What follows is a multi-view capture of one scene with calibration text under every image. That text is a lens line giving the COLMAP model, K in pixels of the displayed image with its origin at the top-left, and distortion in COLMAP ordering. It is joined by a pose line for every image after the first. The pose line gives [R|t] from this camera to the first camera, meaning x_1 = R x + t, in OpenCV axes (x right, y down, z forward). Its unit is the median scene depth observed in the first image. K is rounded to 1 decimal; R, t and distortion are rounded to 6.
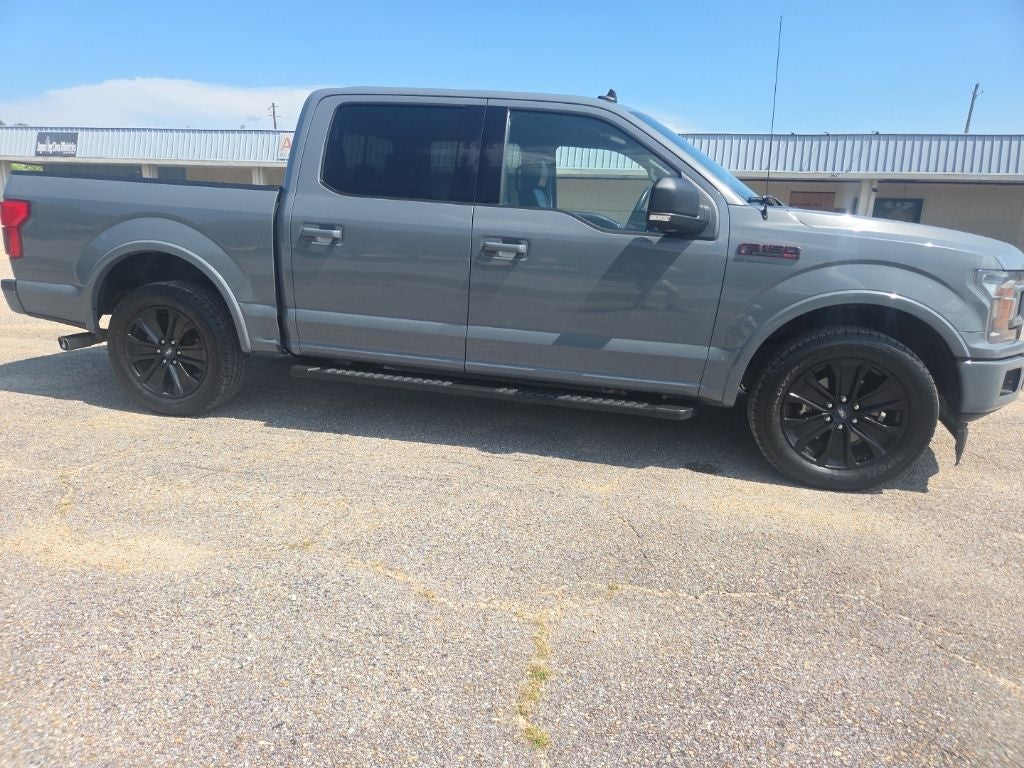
lens RADIAL K [[664.9, 0, 509.0], [0, 664.9, 384.9], [0, 0, 1]] dist [0.053642, -0.042804]
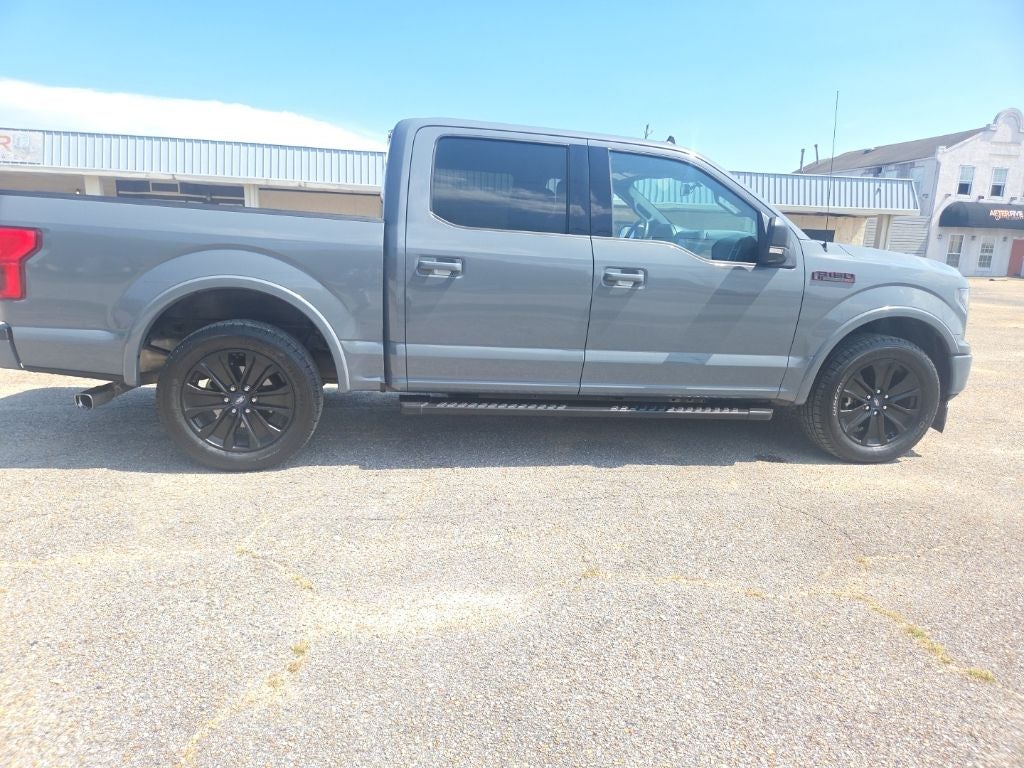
lens RADIAL K [[664.9, 0, 492.9], [0, 664.9, 387.4], [0, 0, 1]] dist [0.053642, -0.042804]
pose [[0.928127, -0.078268, 0.363942, -0.591615], [0.084299, 0.996440, -0.000690, -0.042752], [-0.362592, 0.031320, 0.931421, 0.068391]]
